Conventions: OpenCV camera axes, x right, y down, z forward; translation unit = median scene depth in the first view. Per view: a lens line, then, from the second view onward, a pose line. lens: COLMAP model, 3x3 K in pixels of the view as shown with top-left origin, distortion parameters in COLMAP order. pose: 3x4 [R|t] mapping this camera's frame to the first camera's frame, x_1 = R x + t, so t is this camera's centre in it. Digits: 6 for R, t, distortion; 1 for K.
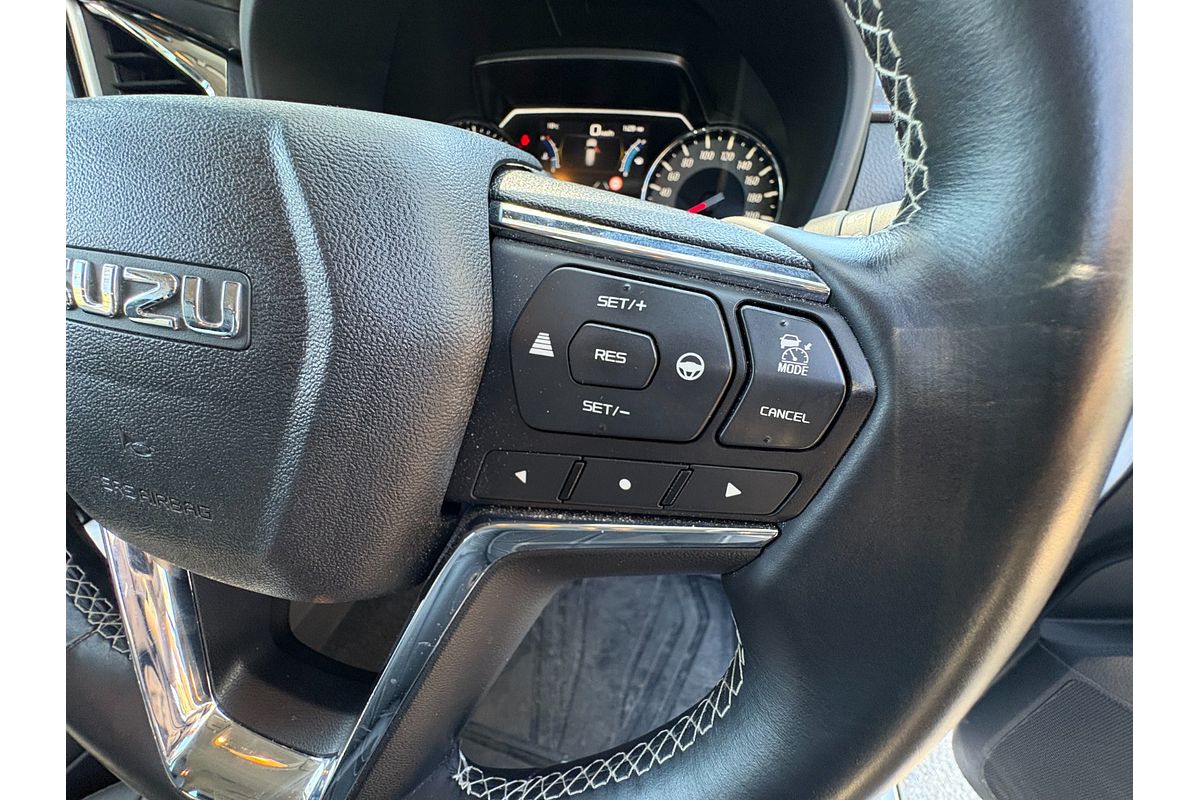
lens RADIAL K [[429.8, 0, 595.5], [0, 429.8, 403.8], [0, 0, 1]] dist [0.000104, 0.000007]
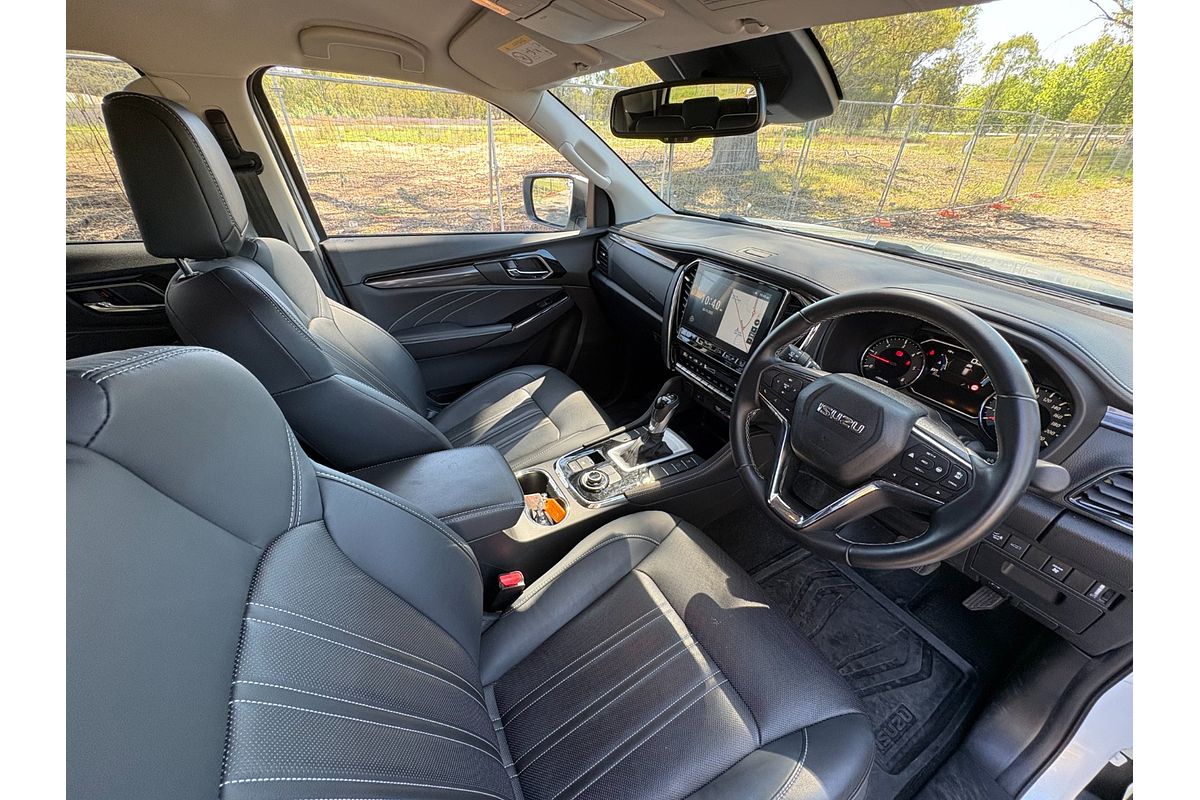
lens RADIAL K [[429.8, 0, 595.5], [0, 429.8, 403.8], [0, 0, 1]] dist [0.000104, 0.000007]
pose [[0.712507, 0.377201, -0.591653, 0.001360], [-0.420922, 0.904415, 0.069697, 0.174604], [0.561390, 0.199380, 0.803174, -1.716654]]
